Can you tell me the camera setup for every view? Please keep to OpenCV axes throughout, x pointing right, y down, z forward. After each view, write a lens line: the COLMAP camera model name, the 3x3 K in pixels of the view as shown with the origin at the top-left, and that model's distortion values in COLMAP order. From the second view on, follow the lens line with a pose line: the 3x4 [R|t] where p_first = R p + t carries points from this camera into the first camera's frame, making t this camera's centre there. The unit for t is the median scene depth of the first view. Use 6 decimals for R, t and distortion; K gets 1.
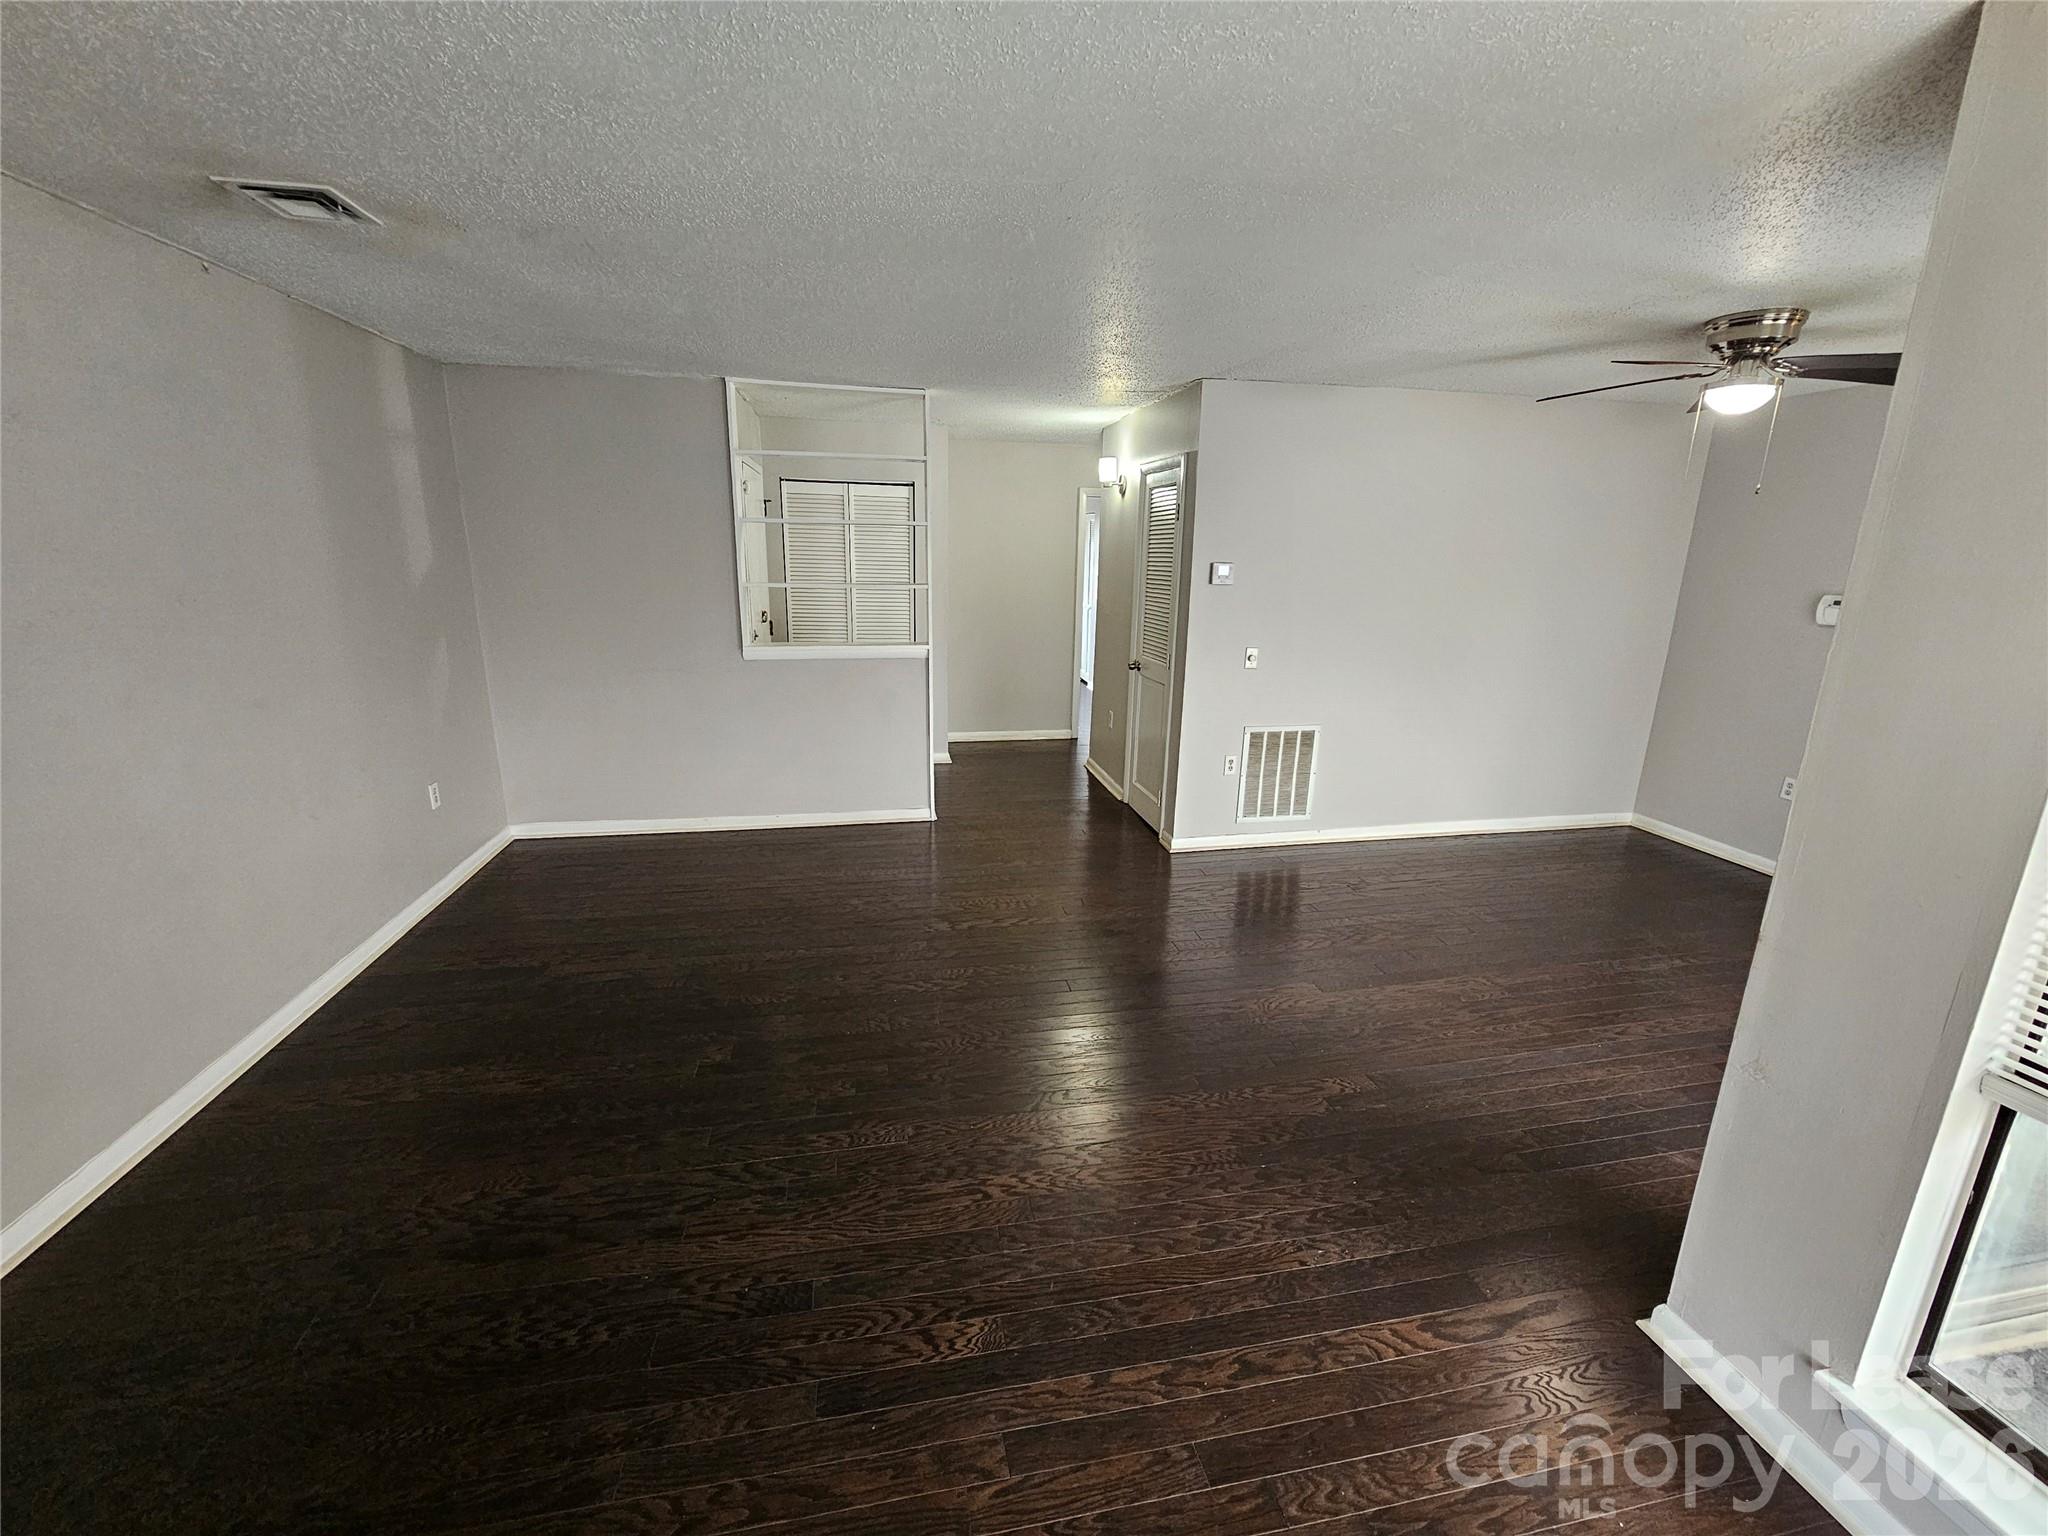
lens RADIAL K [[837.7, 0, 1024.4], [0, 837.7, 763.2], [0, 0, 1]] dist [-0.003615, 0.000726]
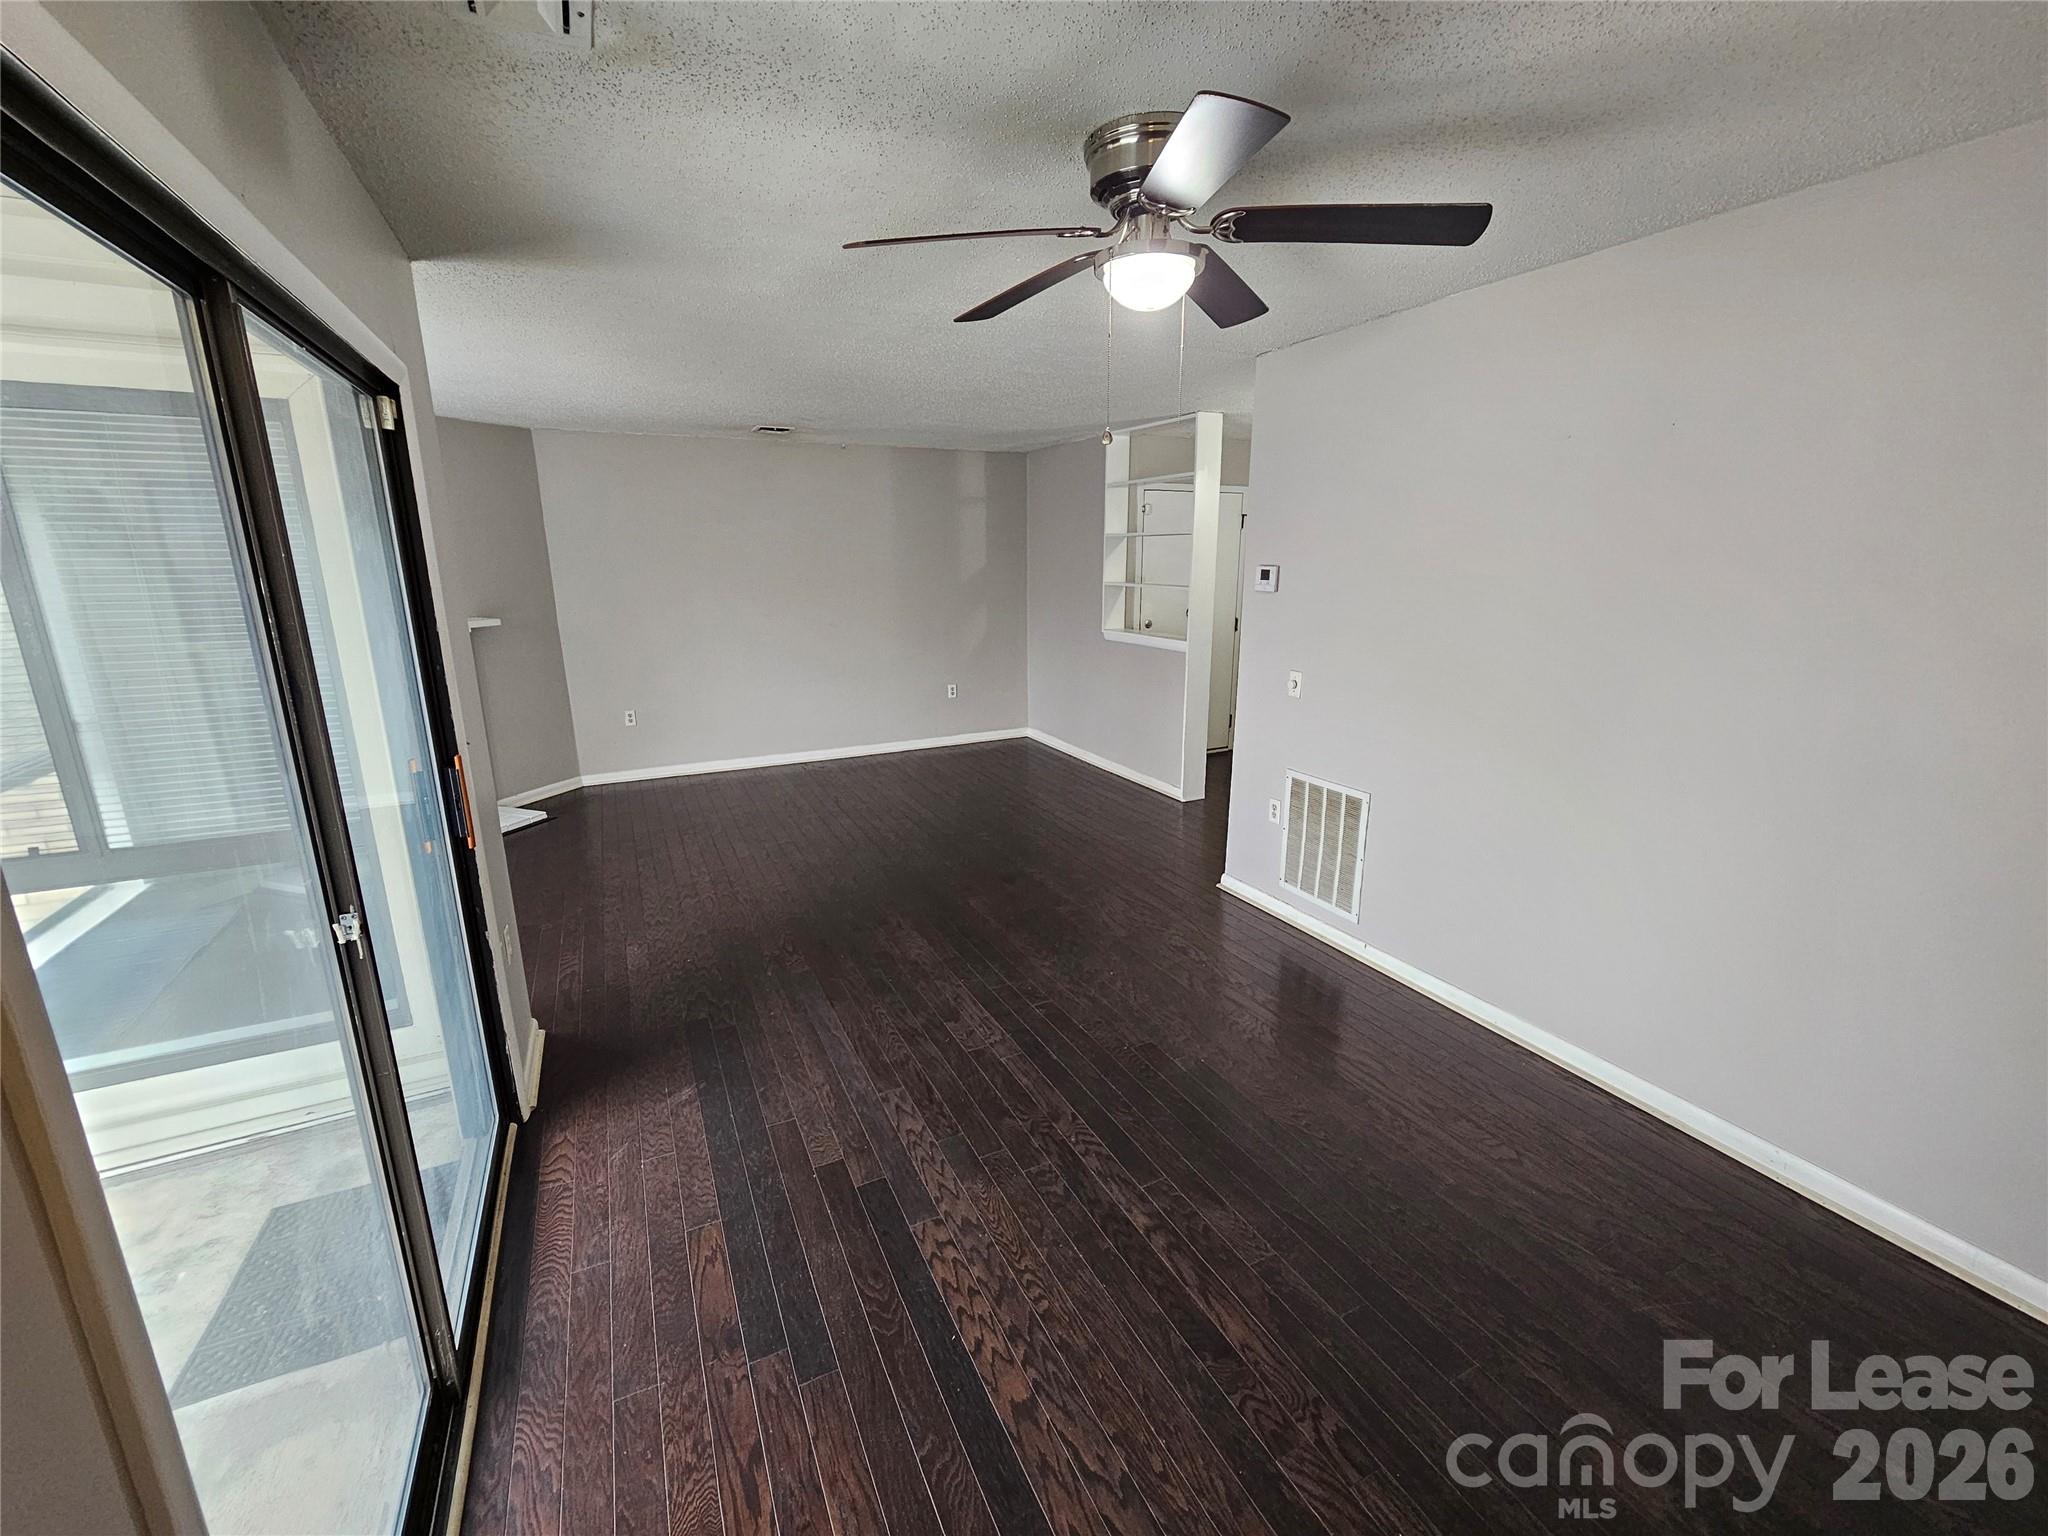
lens RADIAL K [[837.7, 0, 1024.4], [0, 837.7, 763.2], [0, 0, 1]] dist [-0.003615, 0.000726]
pose [[0.261514, 0.216067, -0.940705, 0.934983], [-0.227773, 0.960910, 0.157388, -0.115182], [0.937939, 0.173108, 0.300506, 0.506336]]
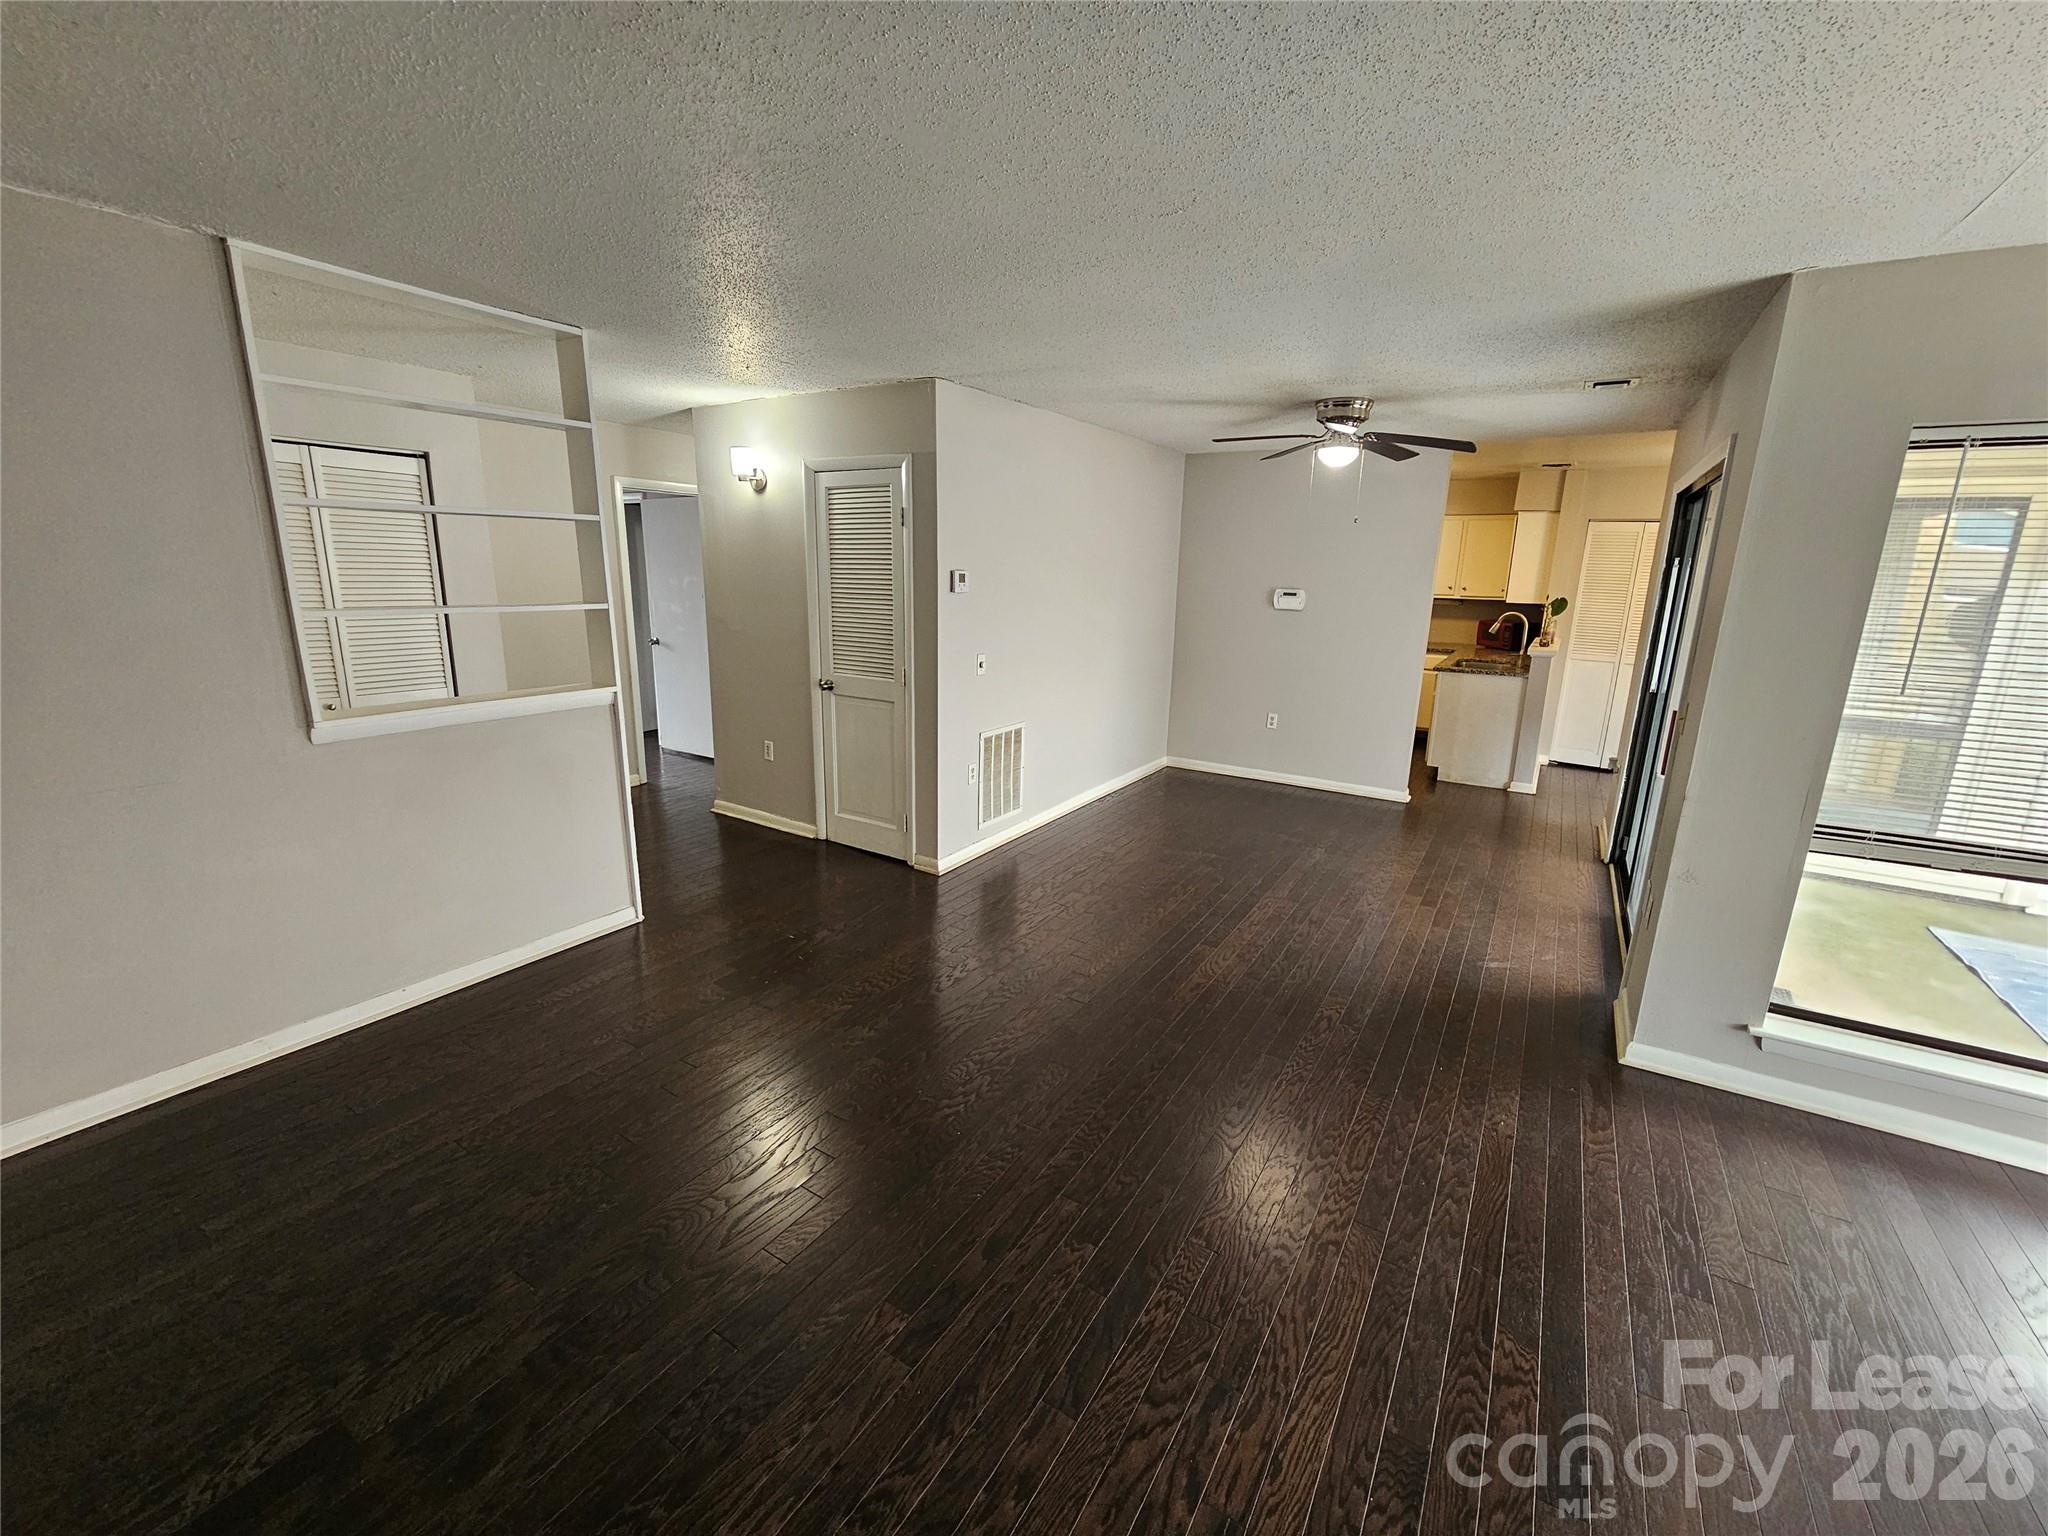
lens RADIAL K [[837.7, 0, 1024.4], [0, 837.7, 763.2], [0, 0, 1]] dist [-0.003615, 0.000726]
pose [[0.688075, -0.169343, 0.705603, -0.405108], [0.168795, 0.983067, 0.071332, -0.069233], [-0.705734, 0.070021, 0.705008, 0.252011]]
